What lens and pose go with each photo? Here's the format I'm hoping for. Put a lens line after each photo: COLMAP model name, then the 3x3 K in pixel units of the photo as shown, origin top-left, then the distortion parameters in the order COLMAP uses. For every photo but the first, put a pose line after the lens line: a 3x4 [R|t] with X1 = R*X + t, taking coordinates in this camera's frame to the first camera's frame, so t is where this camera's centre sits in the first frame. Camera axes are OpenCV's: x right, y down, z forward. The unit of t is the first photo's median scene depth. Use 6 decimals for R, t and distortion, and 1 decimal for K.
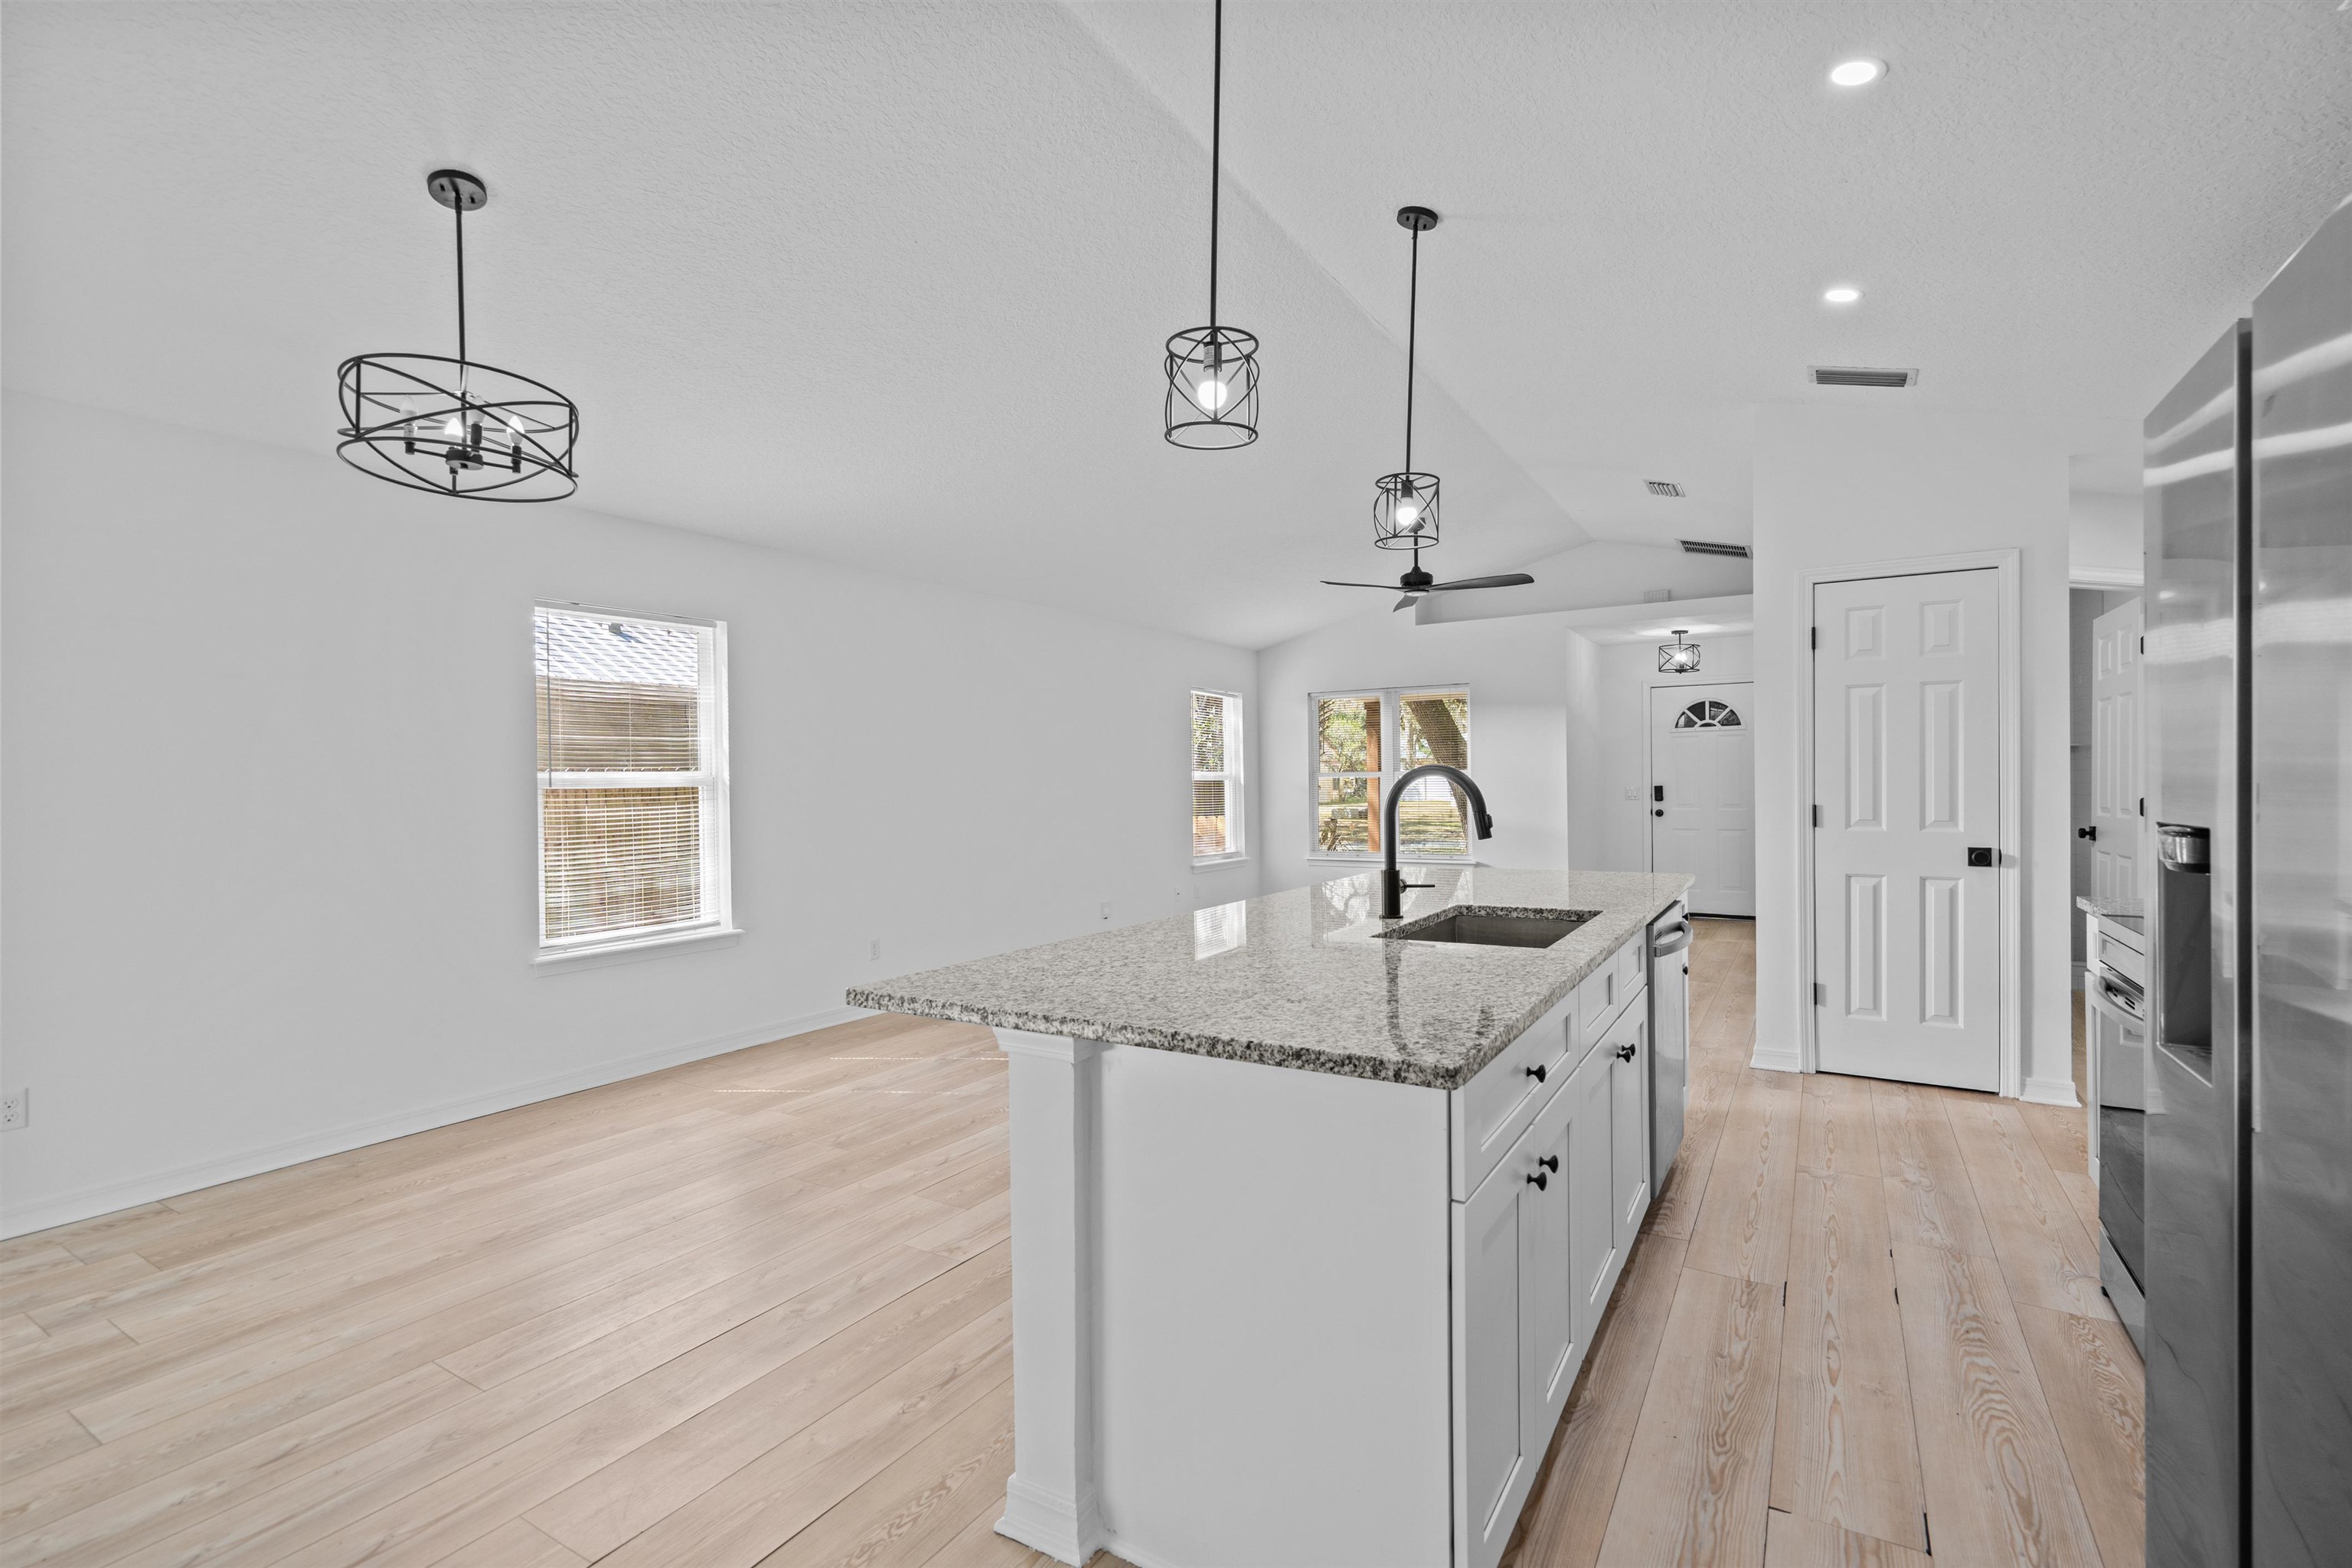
lens RADIAL K [[1053.5, 0, 1182.9], [0, 1053.5, 788.9], [0, 0, 1]] dist [-0.002431, -0.000137]
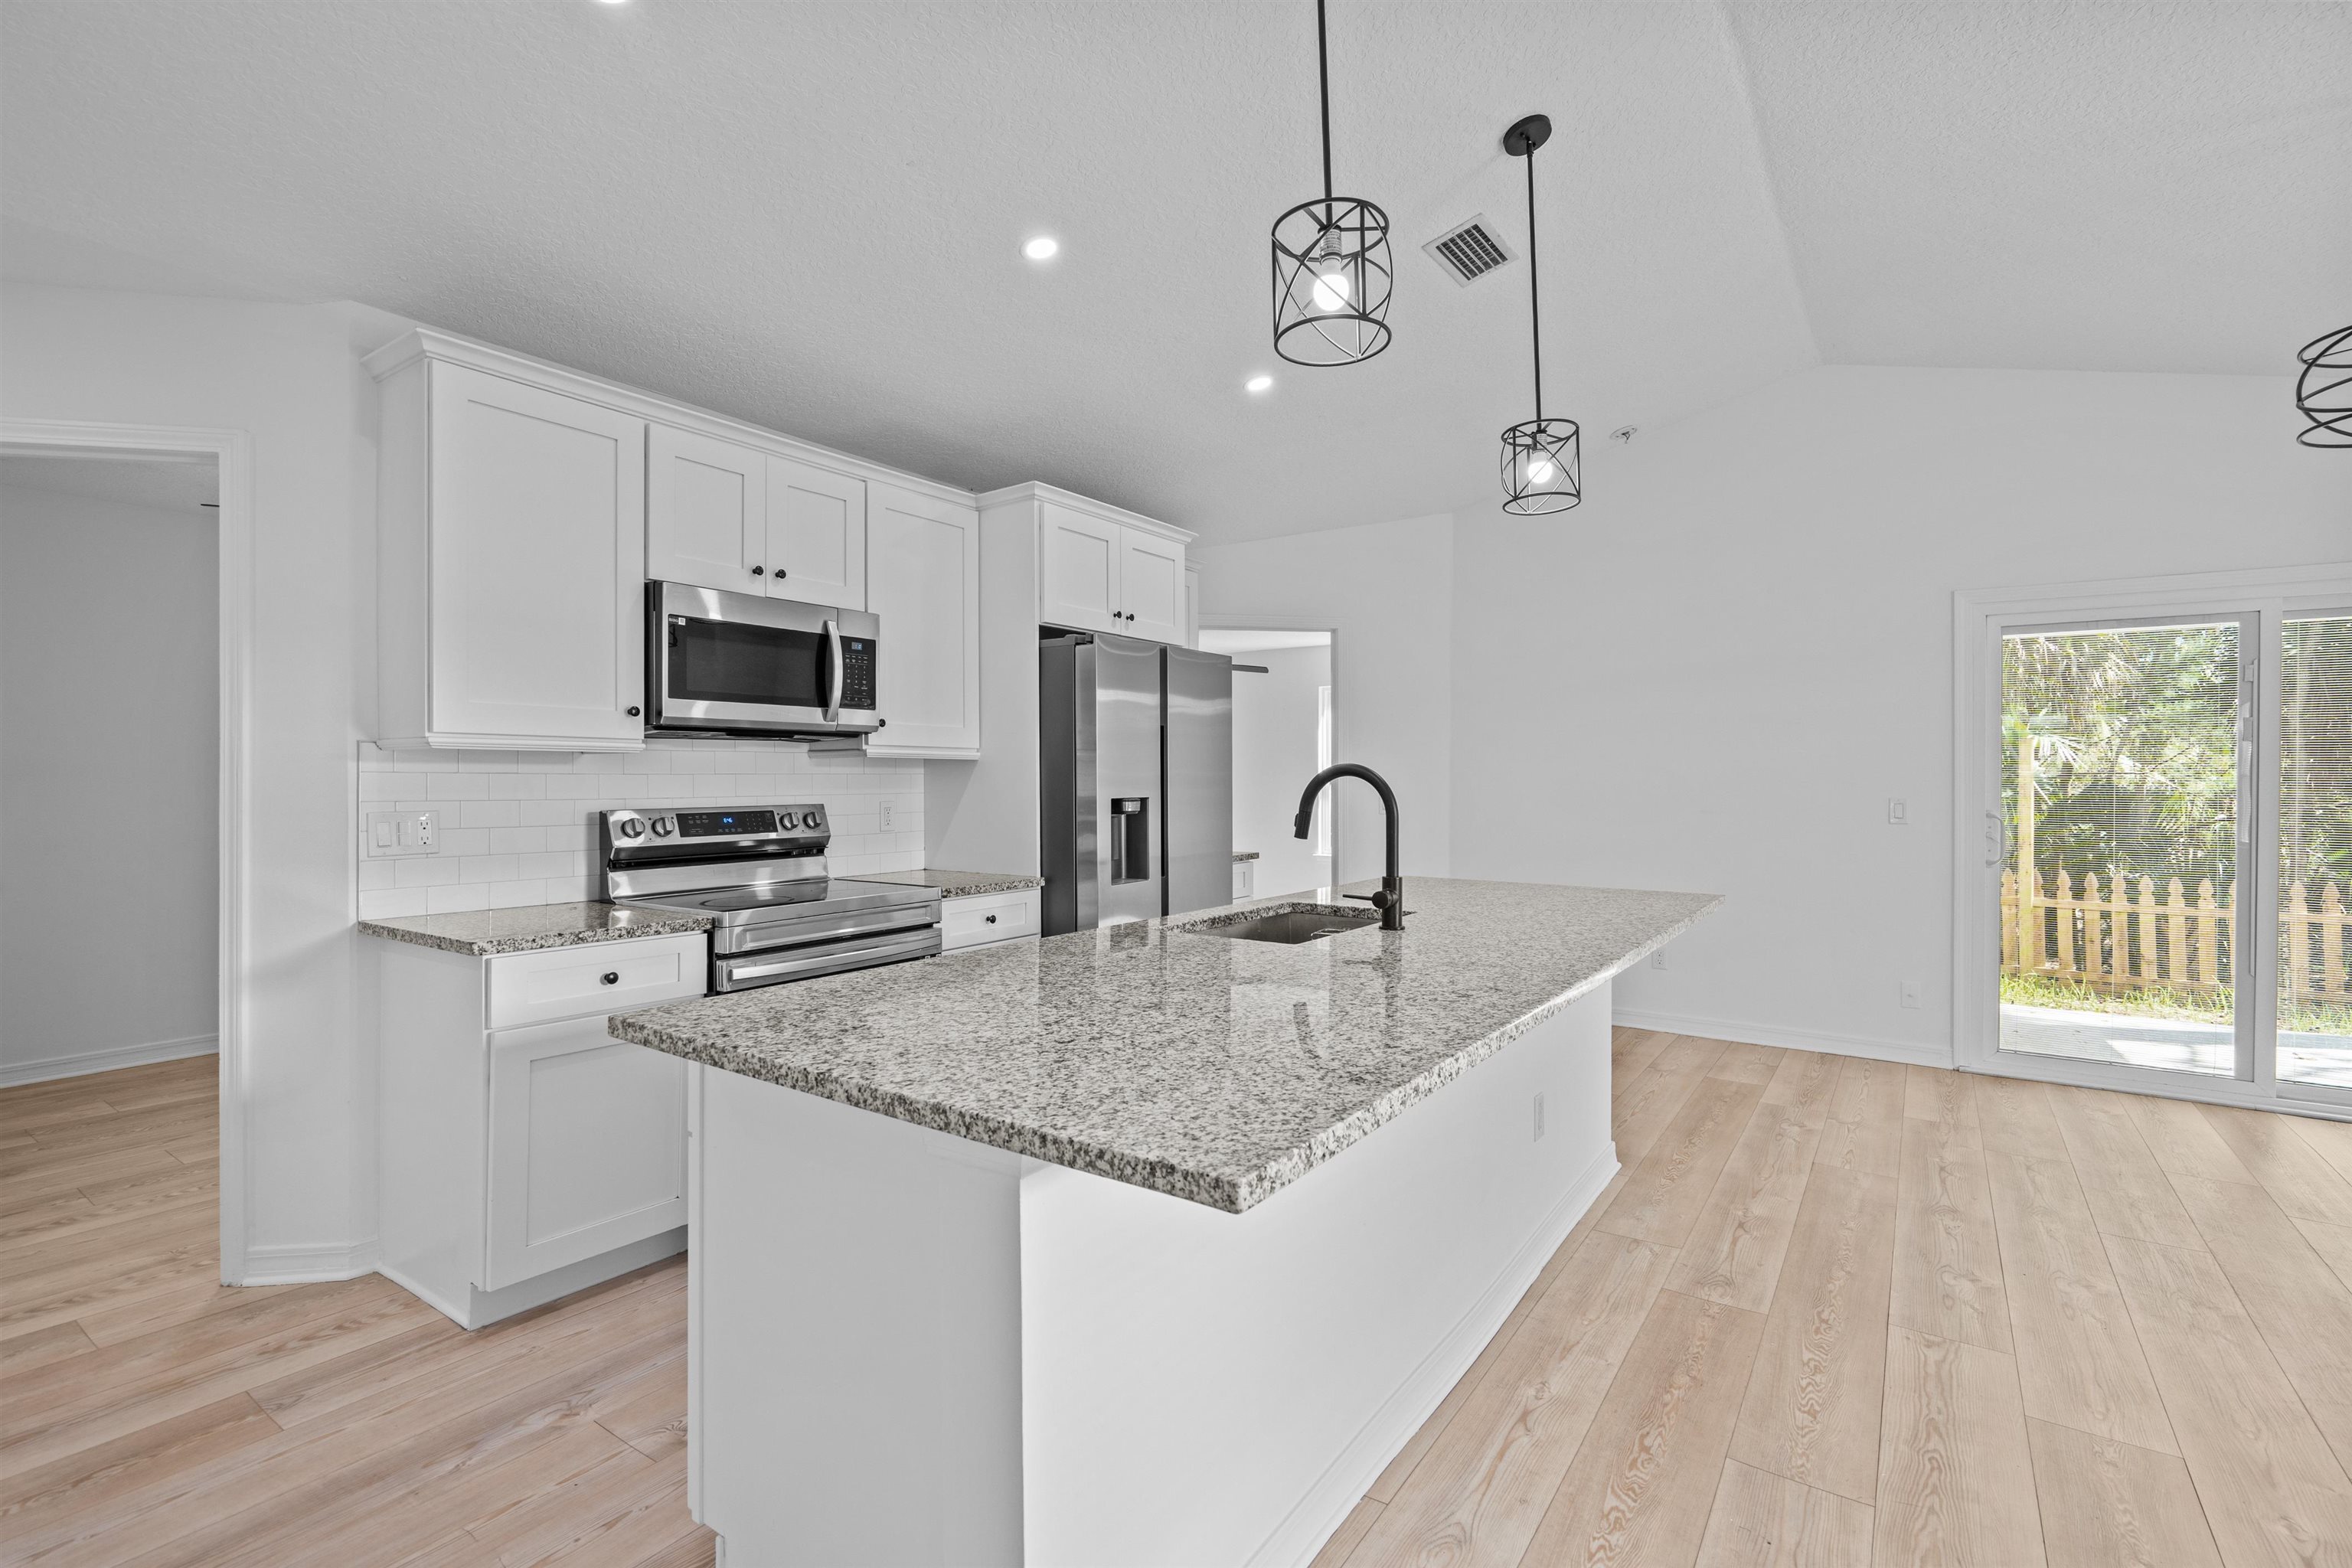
lens RADIAL K [[1067.4, 0, 1176.7], [0, 1067.4, 788.9], [0, 0, 1]] dist [-0.002177, 0.000350]
pose [[-0.998007, 0.011381, 0.062073, 0.247652], [0.012379, 0.999800, 0.015718, -0.013034], [-0.061882, 0.016455, -0.997948, 1.470851]]
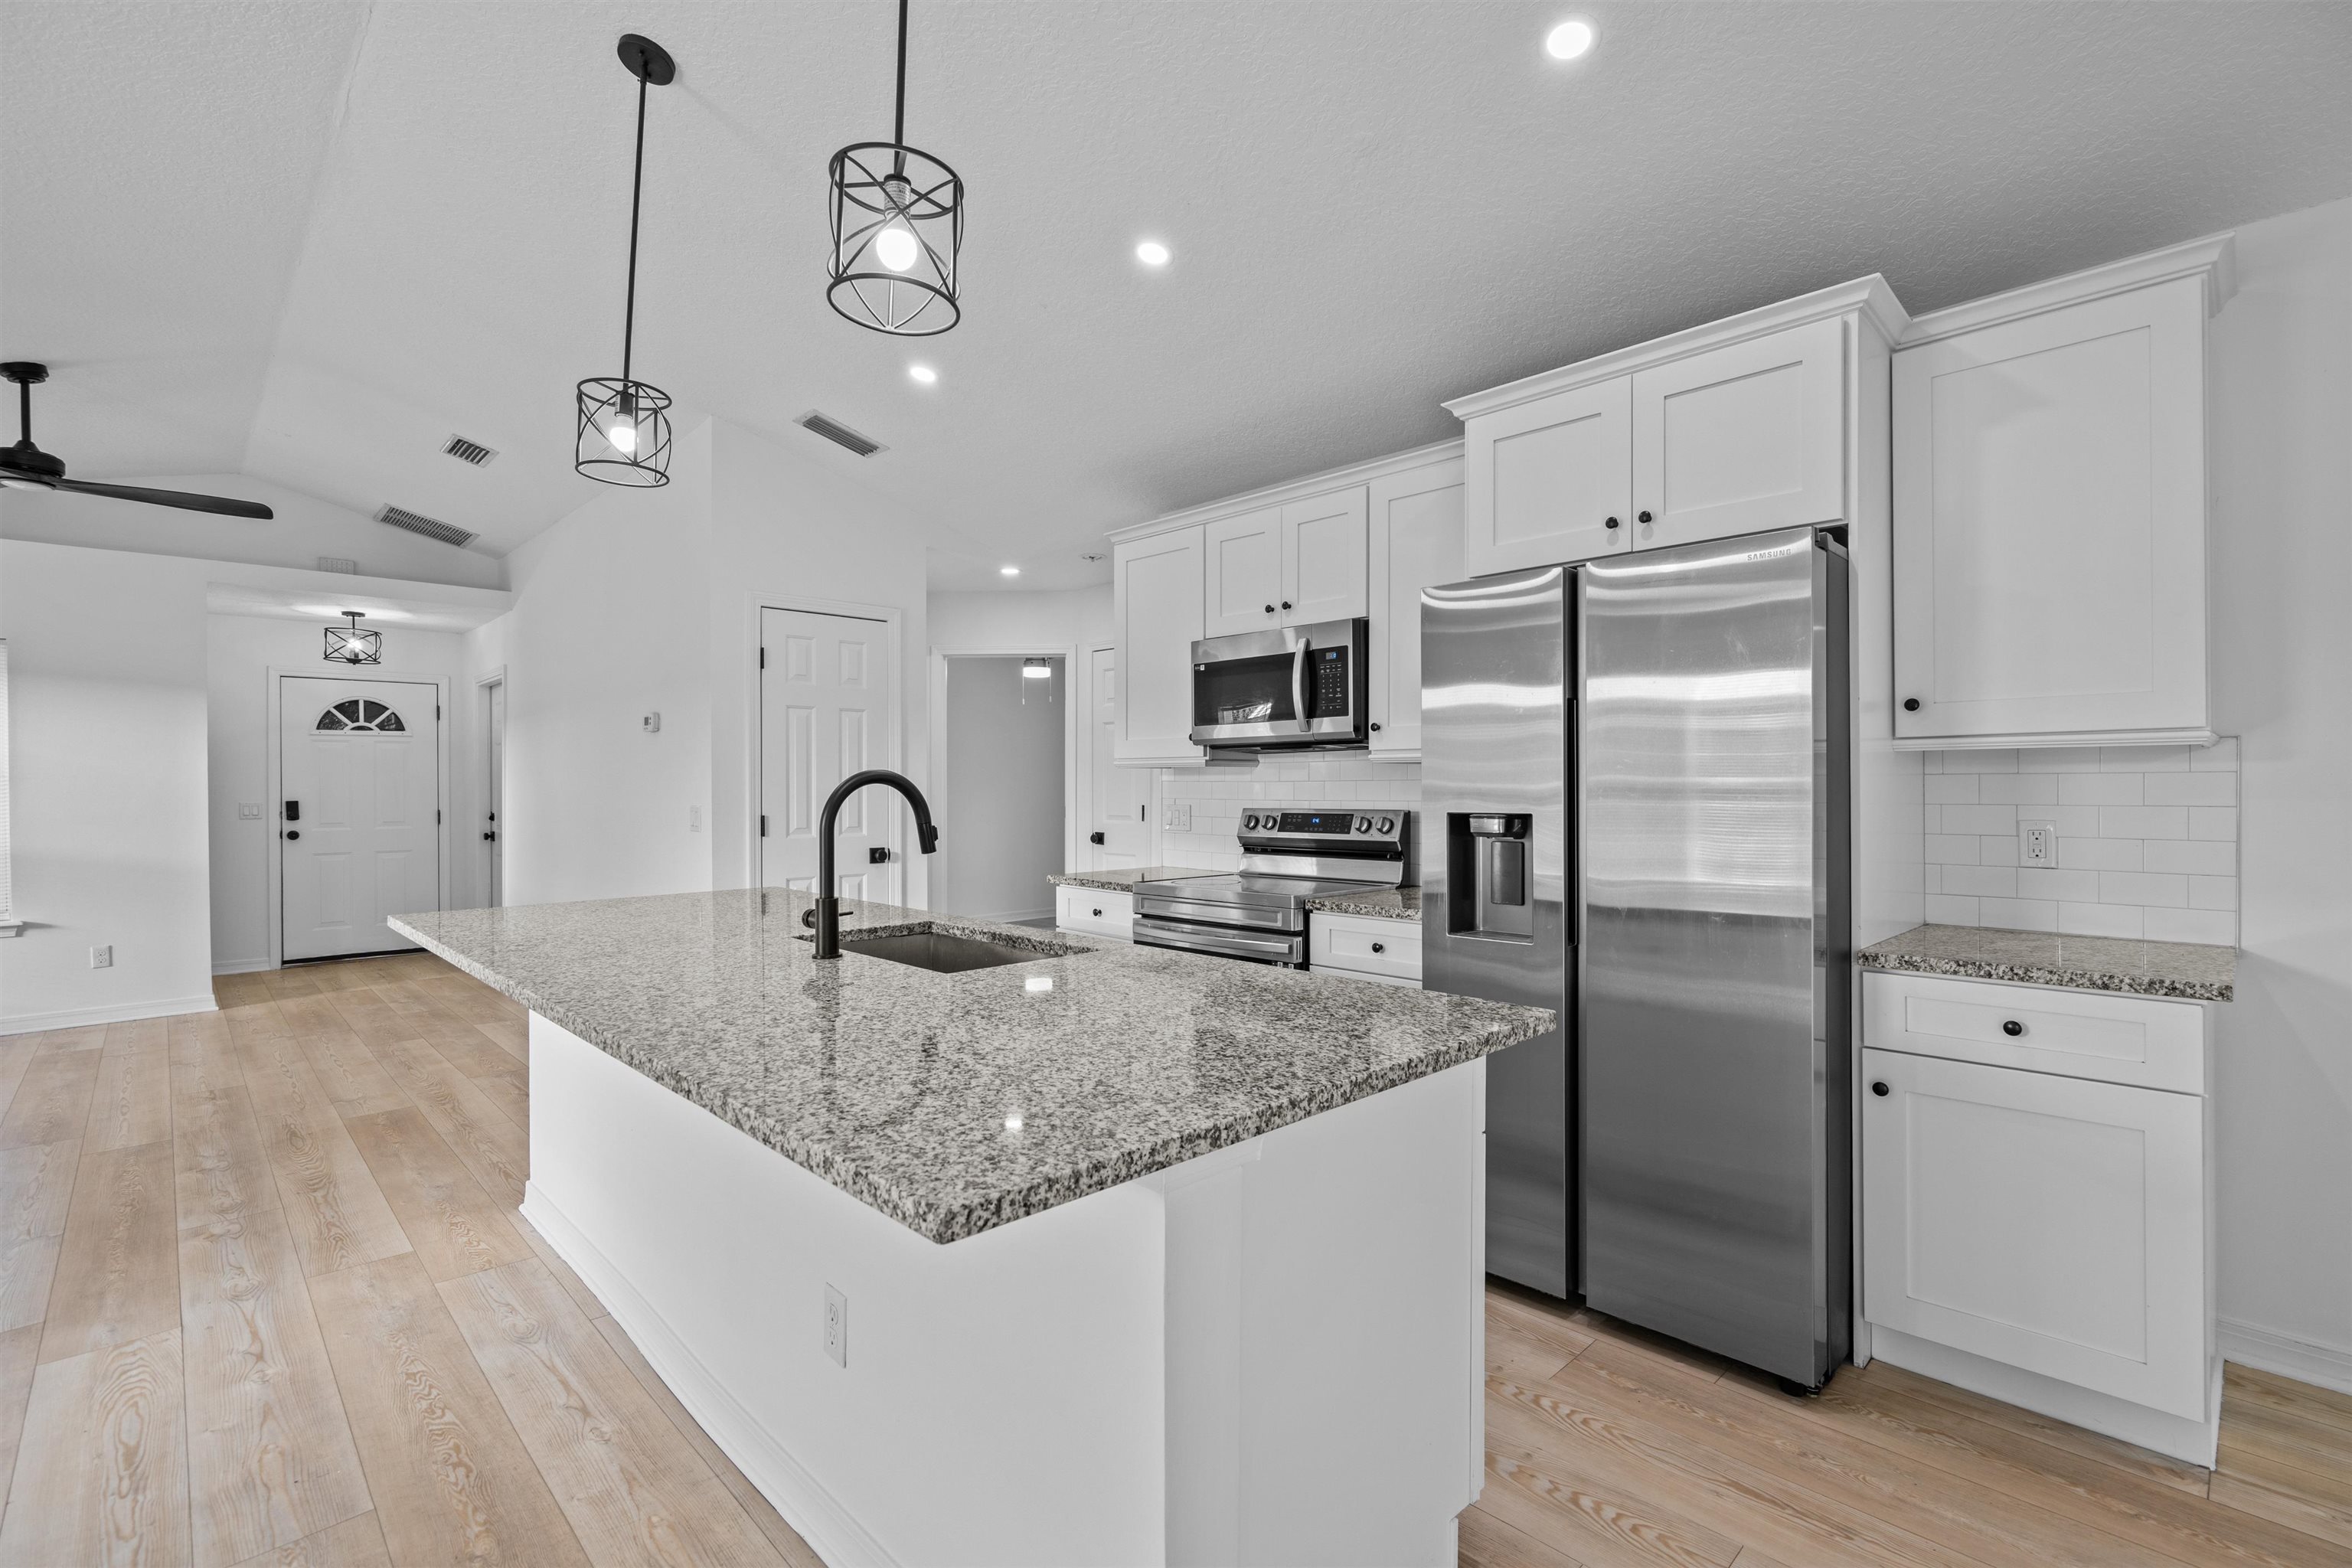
lens RADIAL K [[1053.5, 0, 1182.9], [0, 1053.5, 788.9], [0, 0, 1]] dist [-0.002431, -0.000137]
pose [[0.246614, 0.007553, 0.969084, -0.394356], [0.007575, 0.999924, -0.009721, 0.002046], [-0.969084, 0.009738, 0.246538, 0.405952]]
